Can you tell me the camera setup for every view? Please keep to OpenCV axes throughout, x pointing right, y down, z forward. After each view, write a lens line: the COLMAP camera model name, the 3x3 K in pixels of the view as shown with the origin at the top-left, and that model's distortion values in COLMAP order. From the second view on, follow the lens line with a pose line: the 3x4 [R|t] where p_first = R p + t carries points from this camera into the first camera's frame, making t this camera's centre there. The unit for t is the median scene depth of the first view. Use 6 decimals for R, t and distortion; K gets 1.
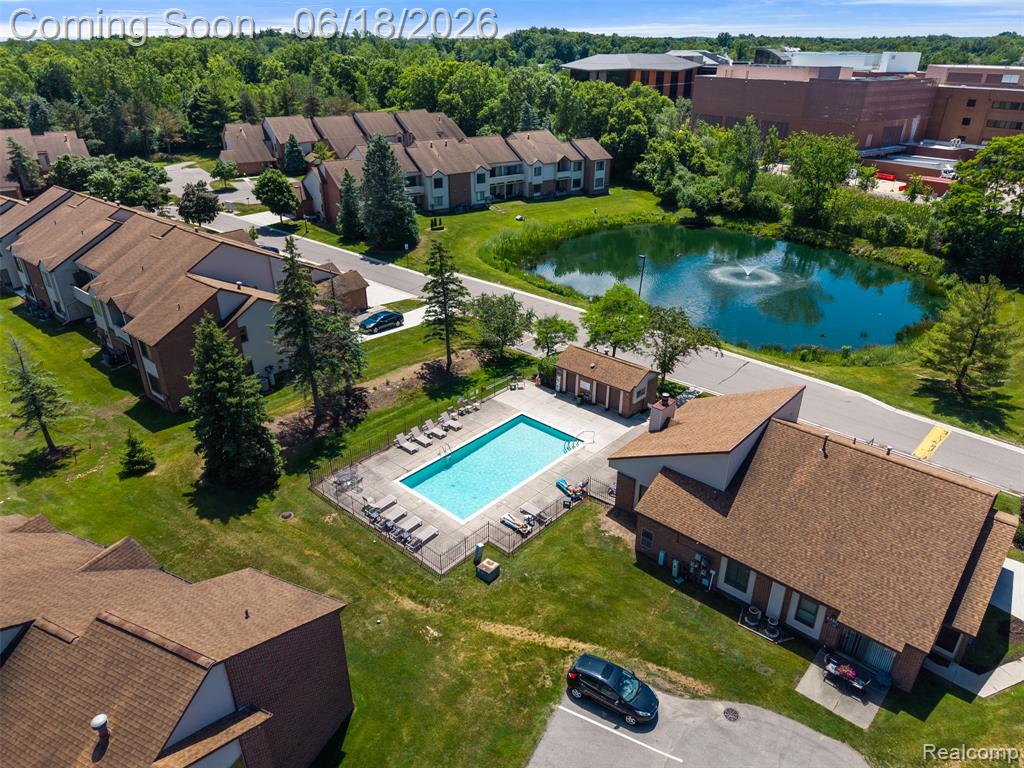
lens RADIAL K [[687.8, 0, 508.9], [0, 687.8, 385.8], [0, 0, 1]] dist [0.016244, -0.020044]
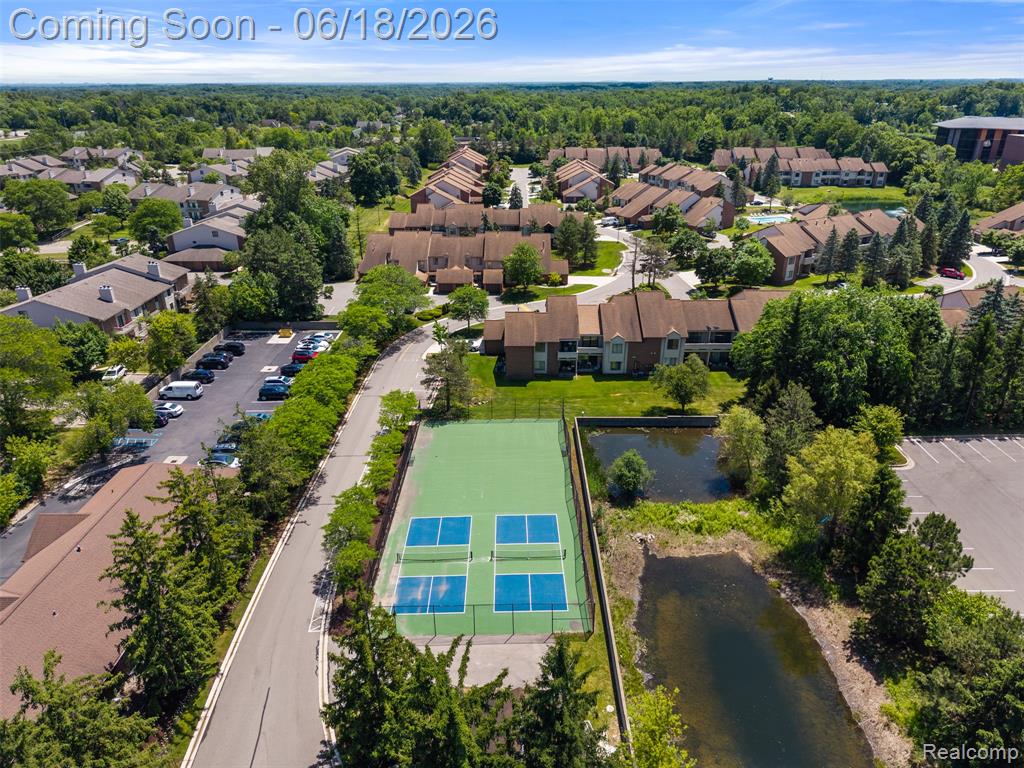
lens RADIAL K [[687.8, 0, 511.3], [0, 687.8, 381.2], [0, 0, 1]] dist [0.016244, -0.020044]
pose [[0.825905, 0.220780, -0.518785, 0.444979], [-0.247674, 0.968677, 0.017944, 0.569226], [0.506497, 0.113669, 0.854717, -1.398734]]
